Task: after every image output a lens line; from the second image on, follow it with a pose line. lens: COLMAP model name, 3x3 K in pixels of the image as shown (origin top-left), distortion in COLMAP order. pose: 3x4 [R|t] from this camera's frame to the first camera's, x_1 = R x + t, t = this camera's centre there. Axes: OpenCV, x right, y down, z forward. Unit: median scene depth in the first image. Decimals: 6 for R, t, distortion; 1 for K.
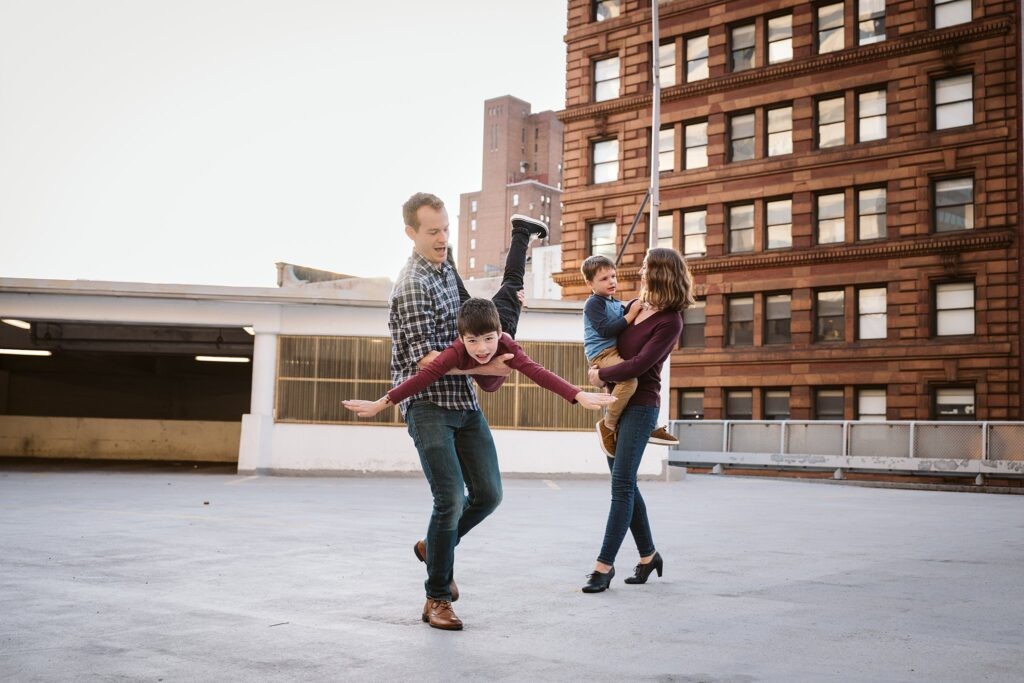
lens RADIAL K [[1168.4, 0, 505.5], [0, 1168.4, 345.7], [0, 0, 1]] dist [0.008816, 0.000000]
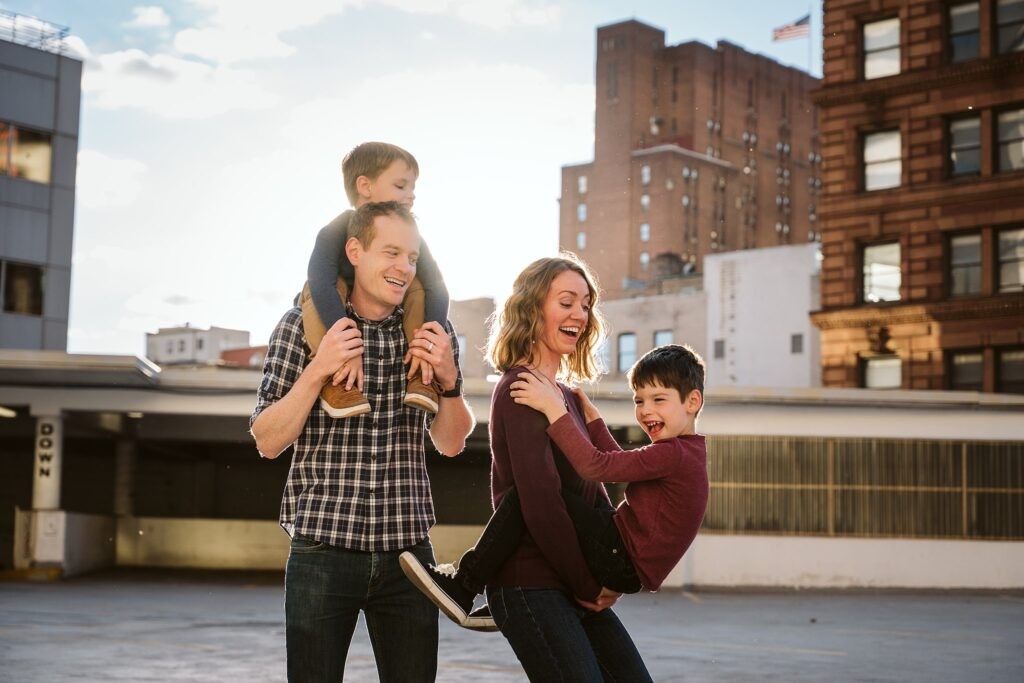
lens RADIAL K [[1797.3, 0, 505.3], [0, 1797.3, 336.8], [0, 0, 1]] dist [0.014878, 0.000000]
pose [[0.998625, -0.010883, -0.051288, -0.100018], [0.009438, 0.999554, -0.028342, -0.017777], [0.051574, 0.027819, 0.998282, -0.147461]]
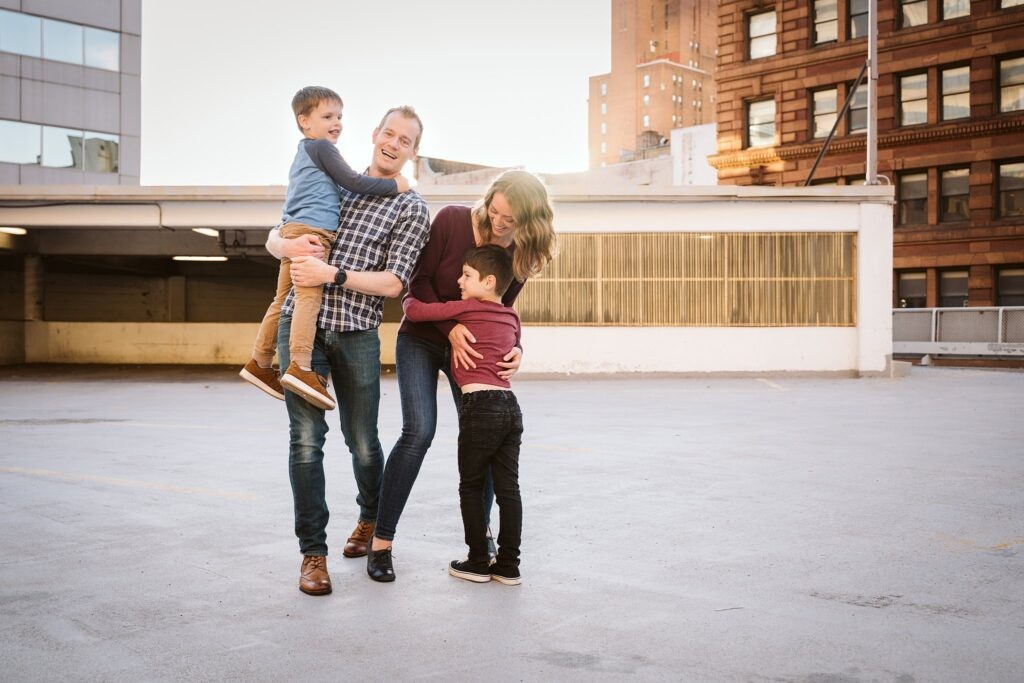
lens RADIAL K [[1168.4, 0, 513.2], [0, 1168.4, 339.2], [0, 0, 1]] dist [0.008816, 0.000000]
pose [[0.994166, -0.024643, -0.105008, -0.023483], [0.034075, 0.995448, 0.089003, -0.003071], [0.102337, -0.092062, 0.990481, 0.015442]]
